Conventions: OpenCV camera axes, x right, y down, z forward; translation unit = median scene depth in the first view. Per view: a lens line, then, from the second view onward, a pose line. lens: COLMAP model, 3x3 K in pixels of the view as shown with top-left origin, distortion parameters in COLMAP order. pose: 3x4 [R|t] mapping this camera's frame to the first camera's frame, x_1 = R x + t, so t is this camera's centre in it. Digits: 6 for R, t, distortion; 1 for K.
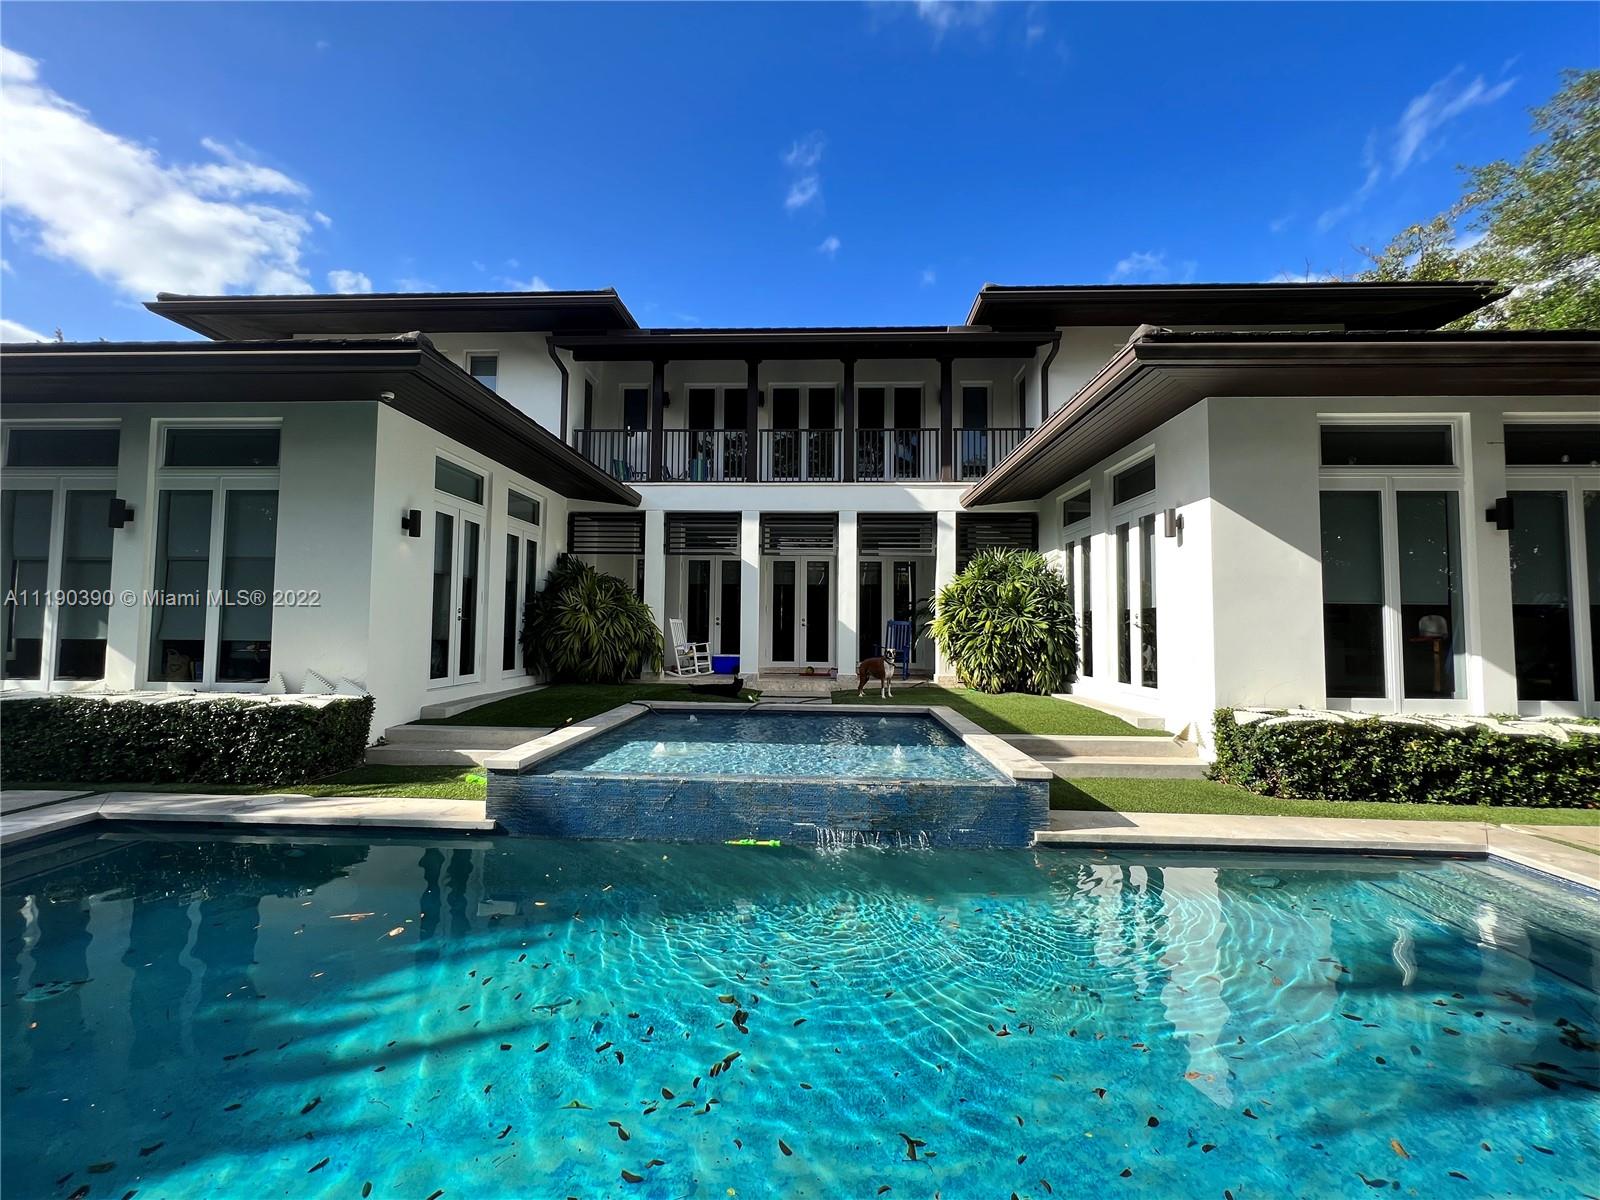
lens RADIAL K [[636.7, 0, 800.0], [0, 636.7, 600.0], [0, 0, 1]] dist [-0.001231, -0.000100]
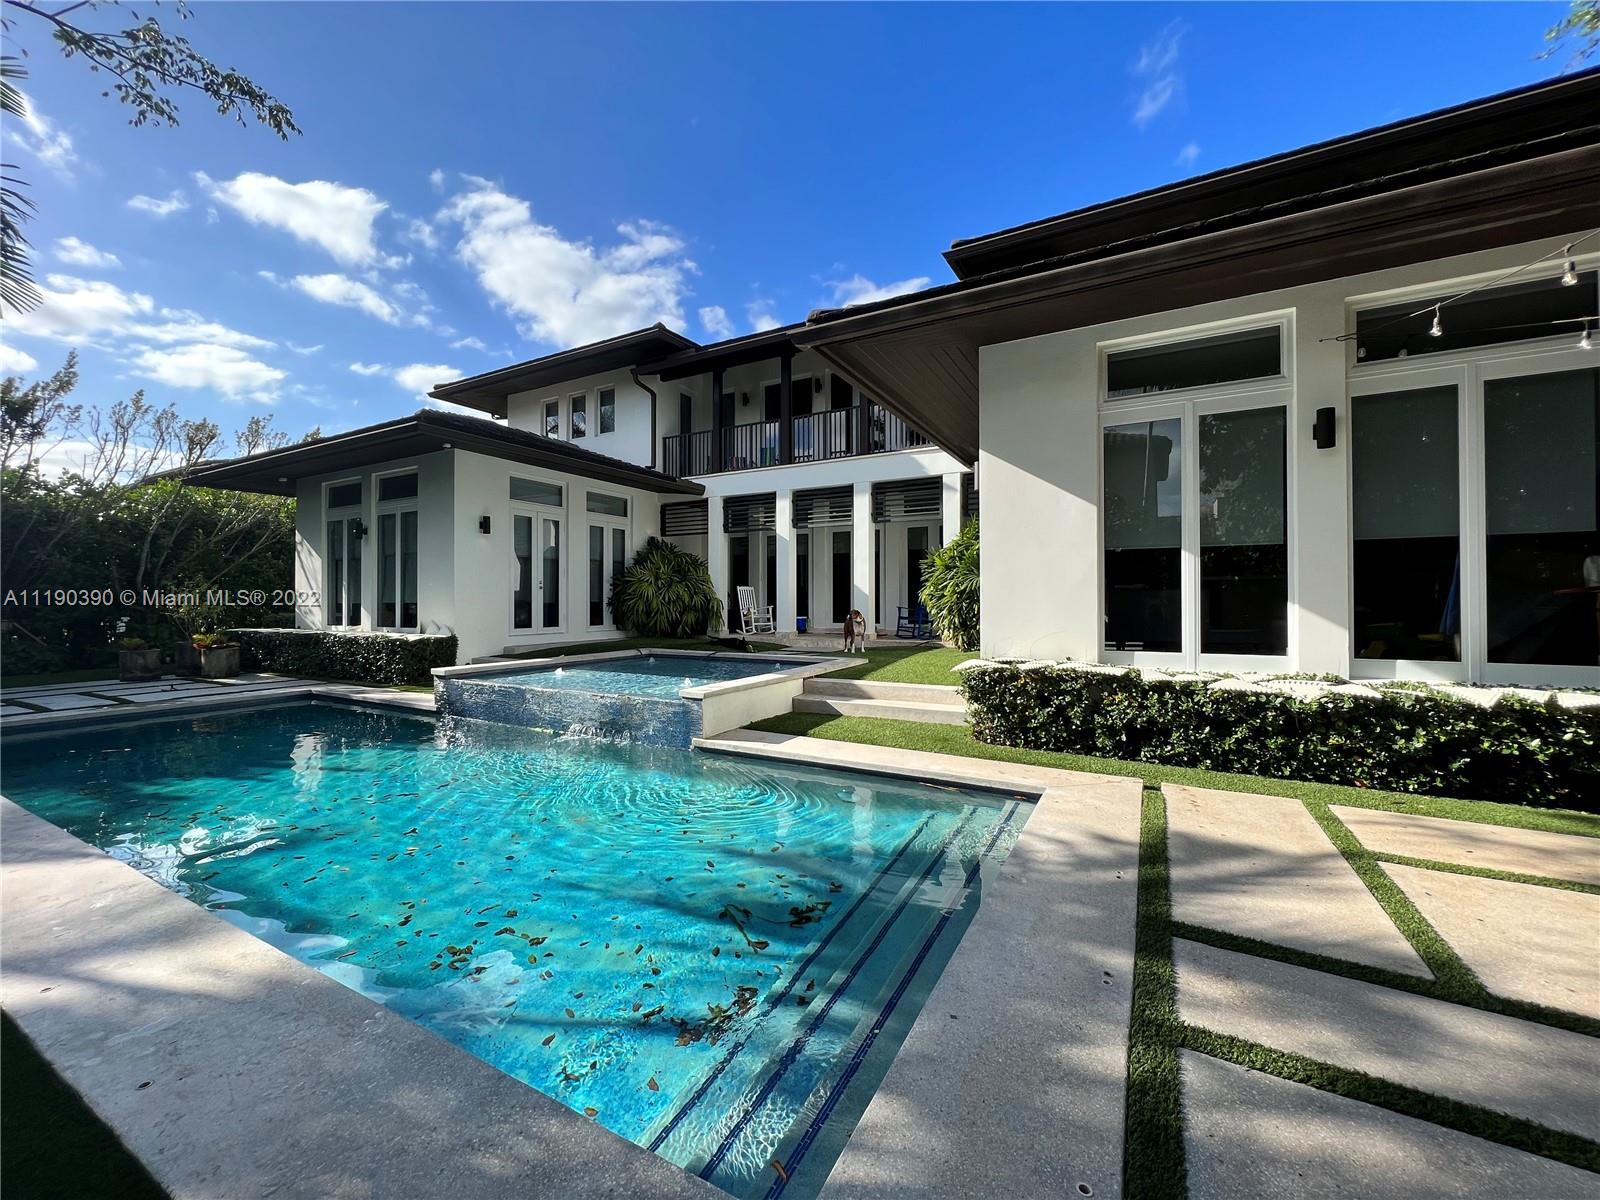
lens RADIAL K [[636.7, 0, 800.0], [0, 636.7, 600.0], [0, 0, 1]] dist [-0.001231, -0.000100]
pose [[0.893233, -0.012422, -0.449422, 0.788414], [0.031727, 0.998868, 0.035449, 0.030036], [0.448473, -0.045923, 0.892616, -0.030663]]
